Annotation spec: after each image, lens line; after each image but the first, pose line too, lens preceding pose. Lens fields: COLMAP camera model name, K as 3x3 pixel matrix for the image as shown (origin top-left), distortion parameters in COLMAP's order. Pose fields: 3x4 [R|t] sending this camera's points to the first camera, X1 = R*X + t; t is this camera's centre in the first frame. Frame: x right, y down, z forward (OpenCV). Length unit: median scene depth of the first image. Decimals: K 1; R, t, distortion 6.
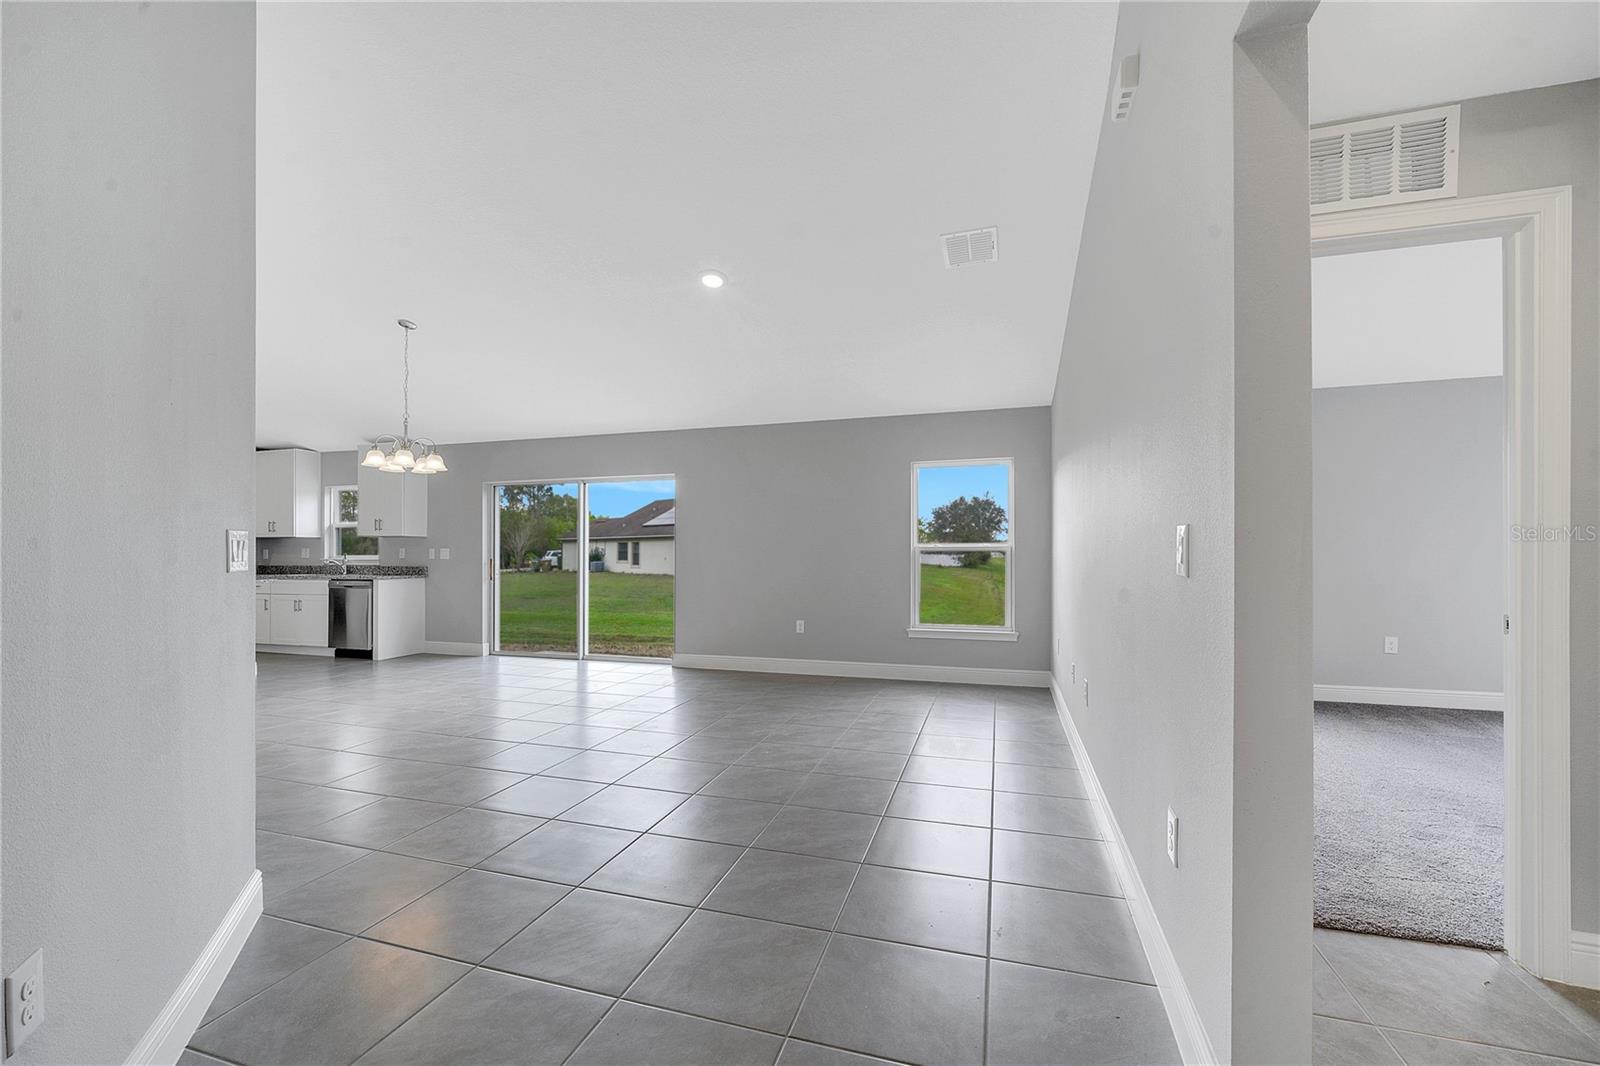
lens RADIAL K [[655.2, 0, 798.7], [0, 655.2, 550.7], [0, 0, 1]] dist [-0.004472, -0.000689]
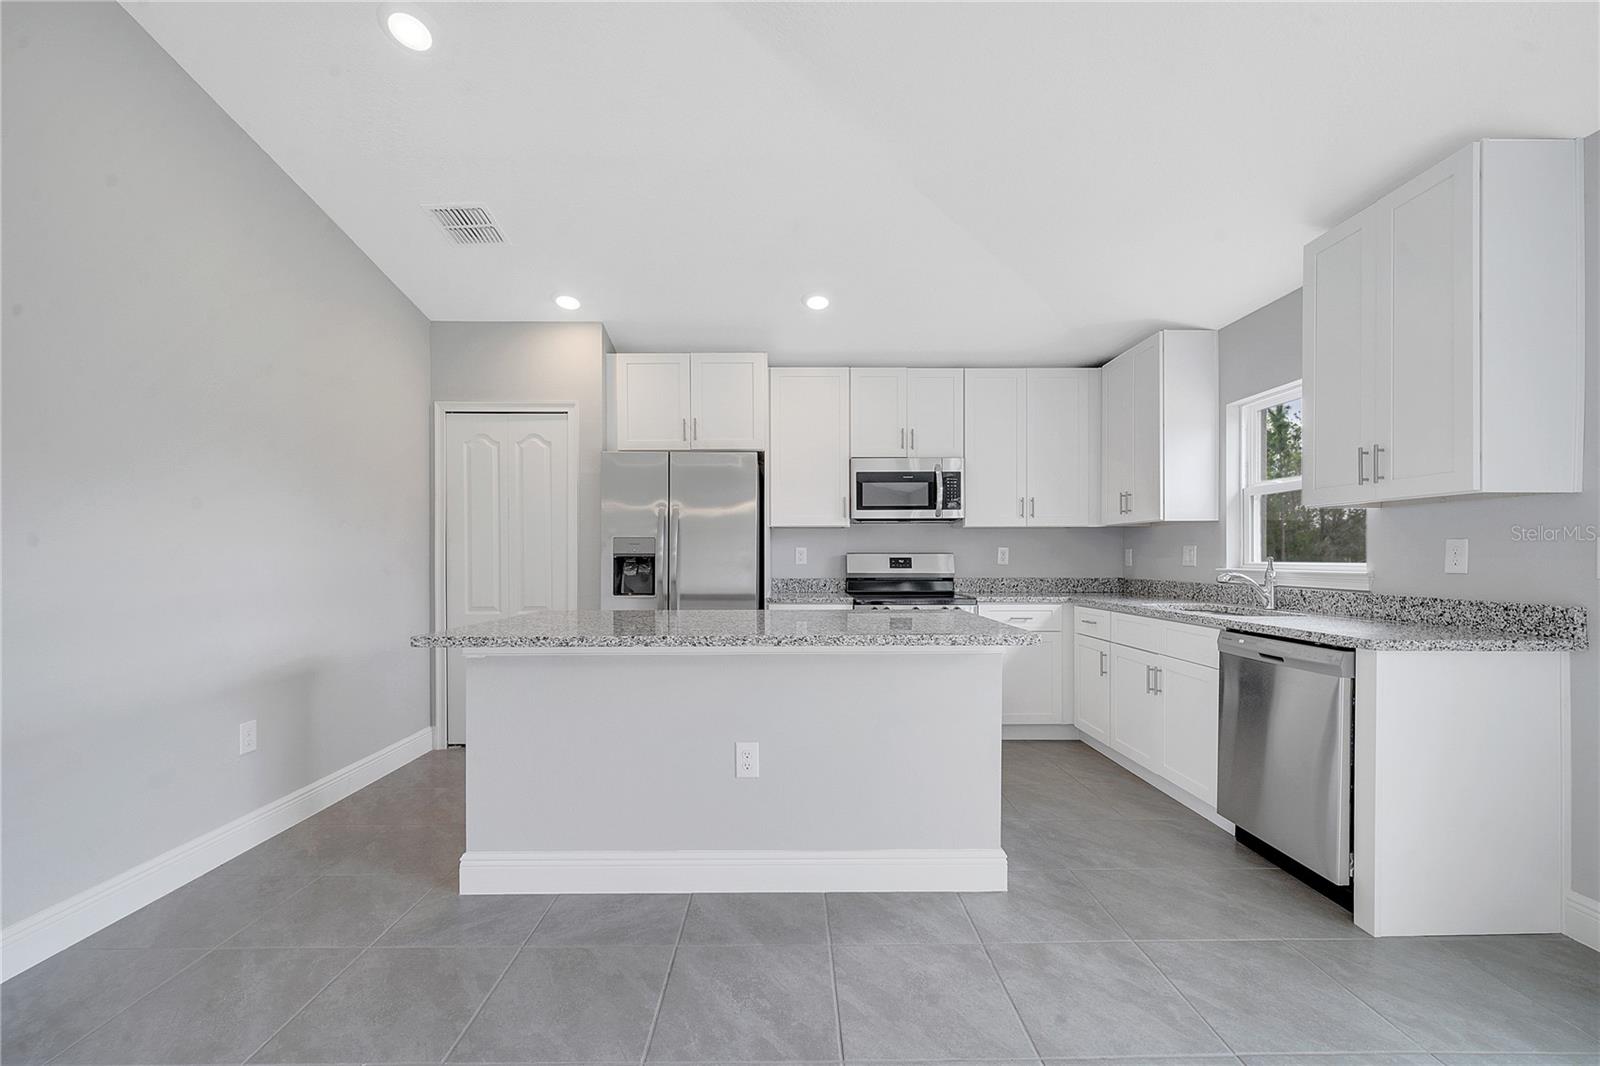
lens RADIAL K [[655.2, 0, 796.7], [0, 655.2, 560.2], [0, 0, 1]] dist [-0.004472, -0.000689]
pose [[0.302793, 0.006419, -0.953035, -0.425945], [0.005185, 0.999951, 0.008382, 0.001888], [0.953042, -0.007480, 0.302745, 0.639481]]
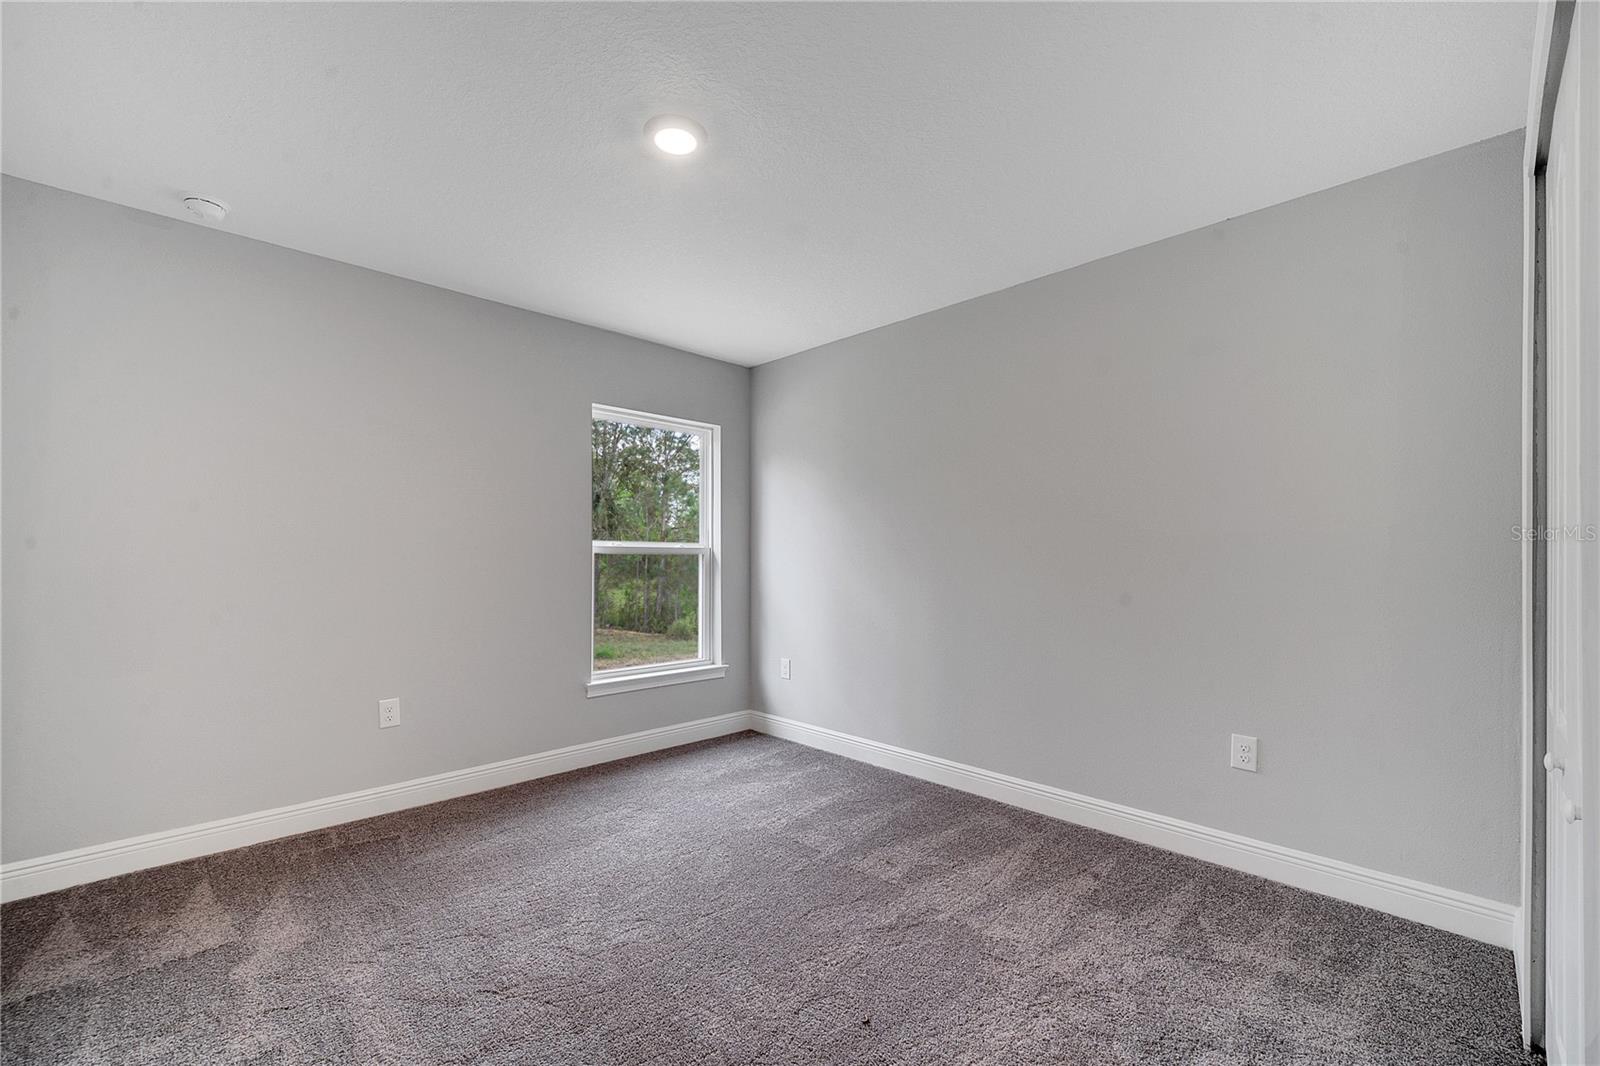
lens RADIAL K [[655.2, 0, 793.2], [0, 655.2, 560.6], [0, 0, 1]] dist [-0.004472, -0.000689]
pose [[0.477224, 0.001281, 0.878781, -0.214973], [-0.011393, 0.999924, 0.004729, 0.002179], [-0.878708, -0.012269, 0.477202, 0.440215]]
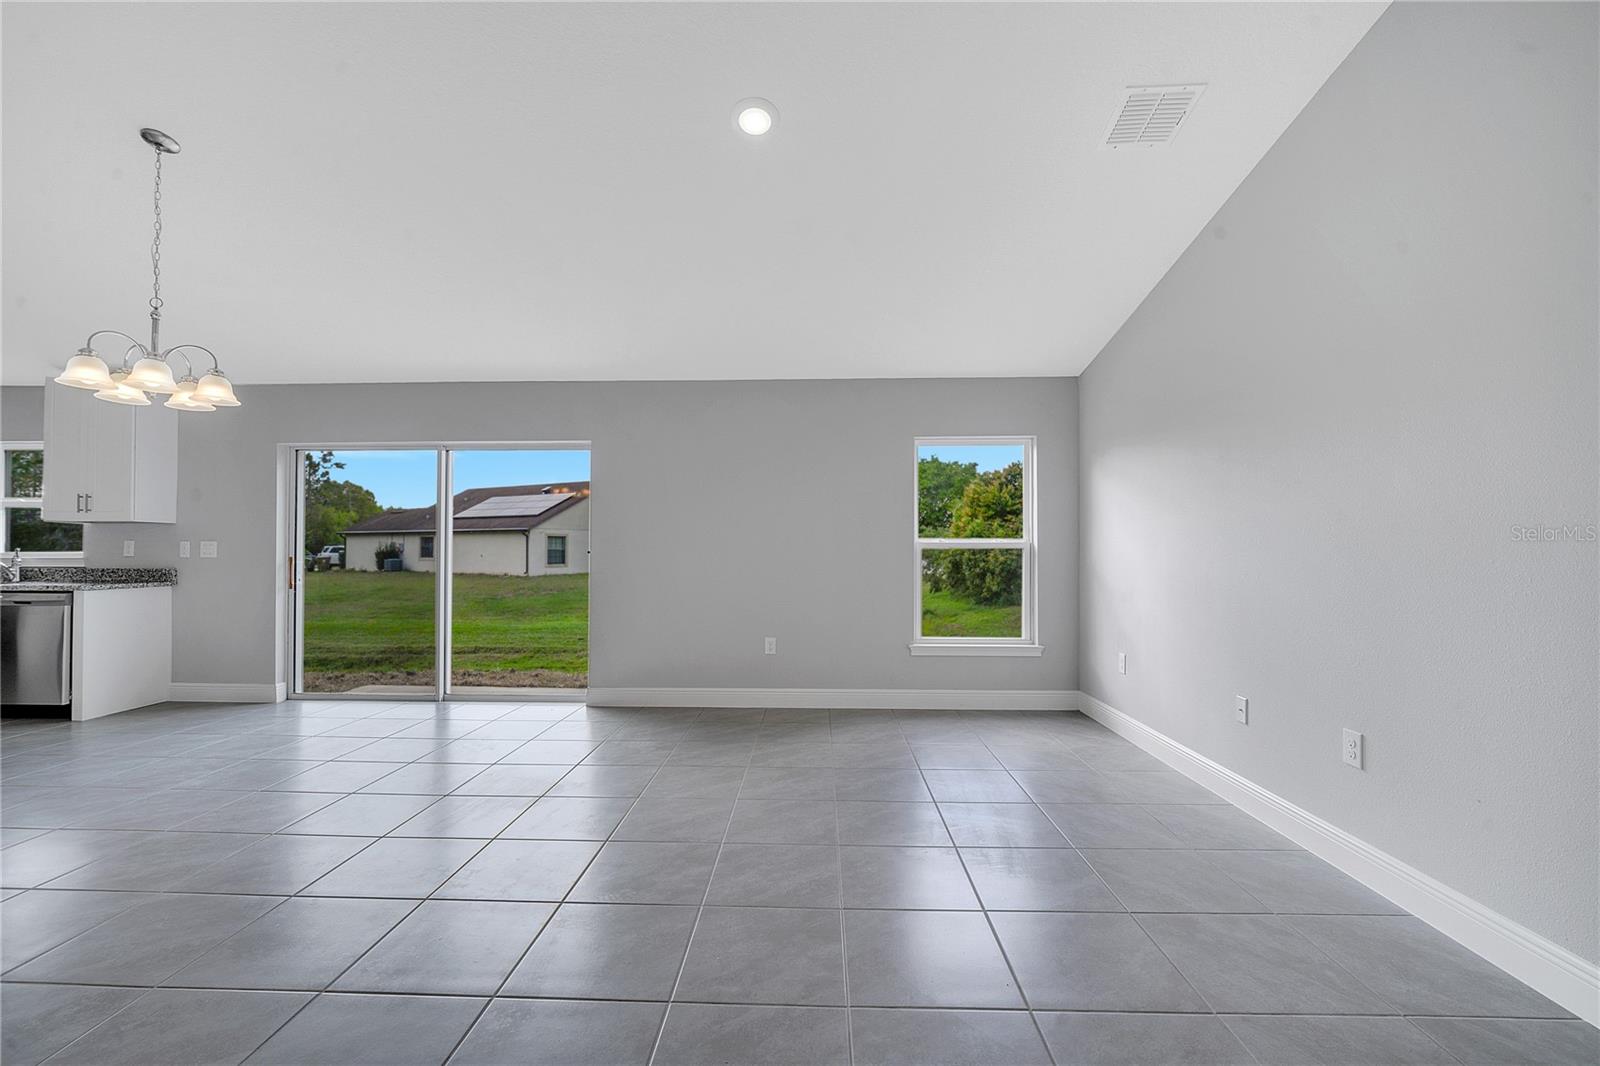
lens RADIAL K [[655.2, 0, 799.8], [0, 655.2, 541.6], [0, 0, 1]] dist [-0.004472, -0.000689]
pose [[0.963913, 0.006227, 0.266143, -0.142692], [-0.003810, 0.999947, -0.009596, 0.000810], [-0.266189, 0.008235, 0.963886, 0.208284]]
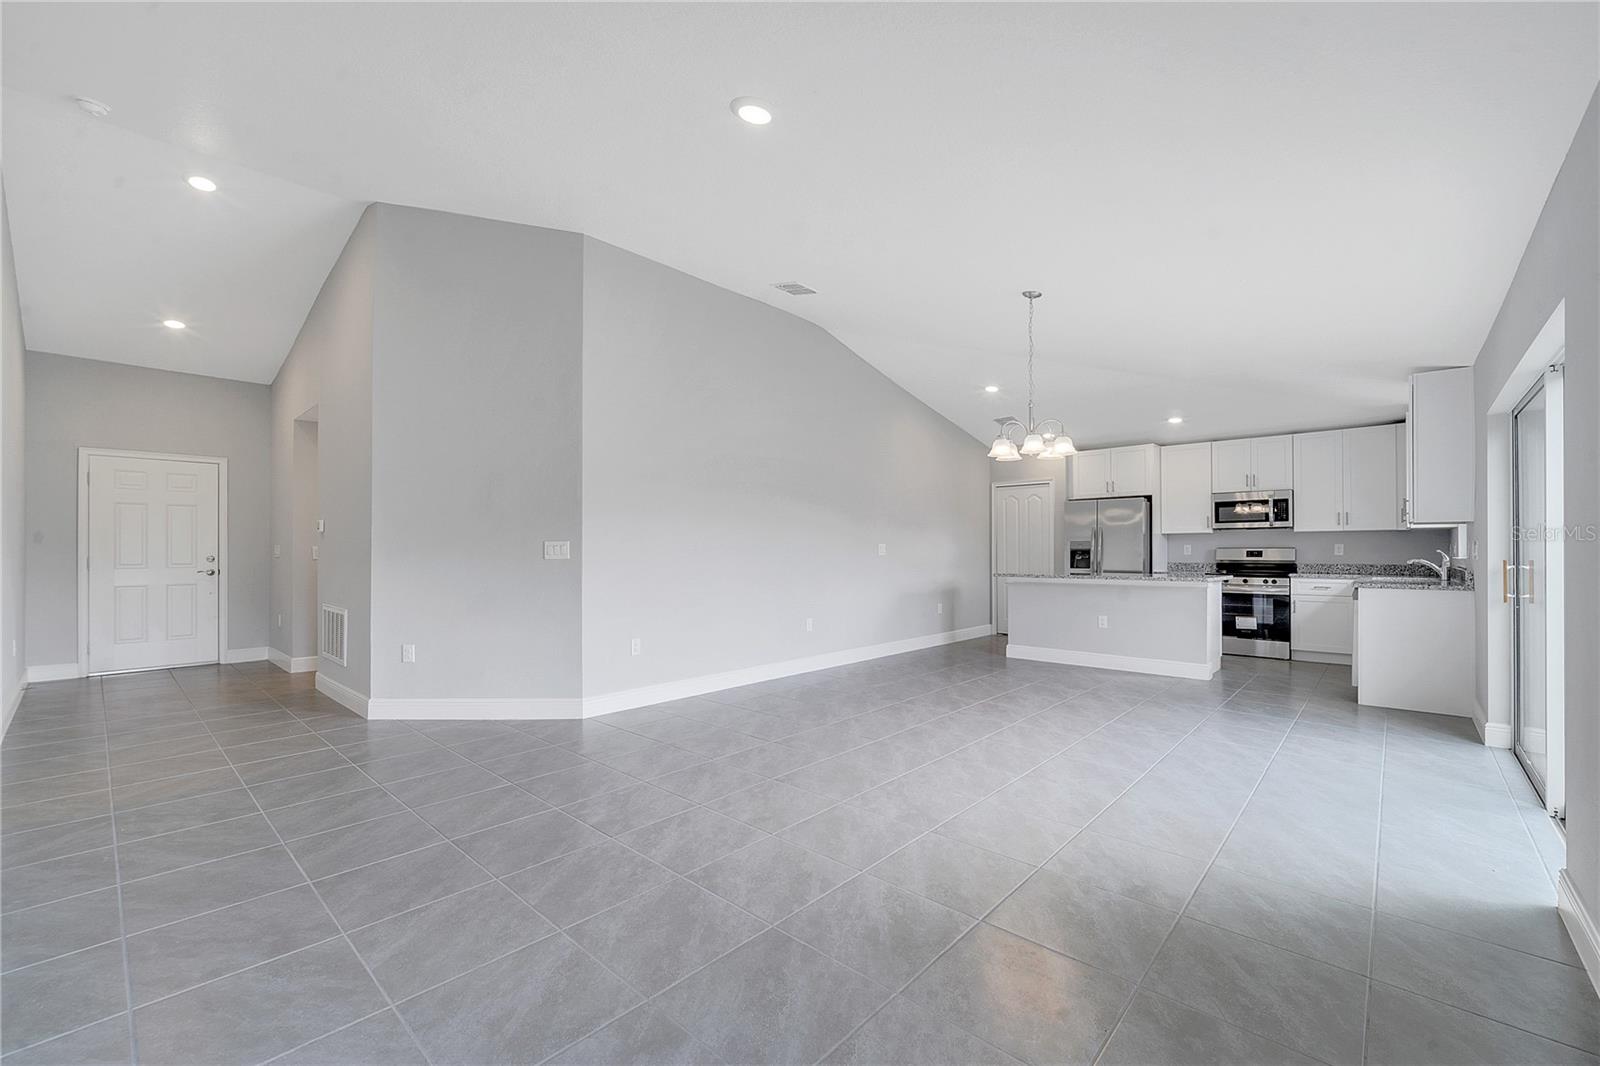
lens RADIAL K [[655.2, 0, 793.1], [0, 655.2, 547.2], [0, 0, 1]] dist [-0.004472, -0.000689]
pose [[-0.435301, -0.002857, -0.900280, 0.225299], [0.005998, 0.999964, -0.006073, 0.001754], [0.900265, -0.008043, -0.435268, 0.716711]]
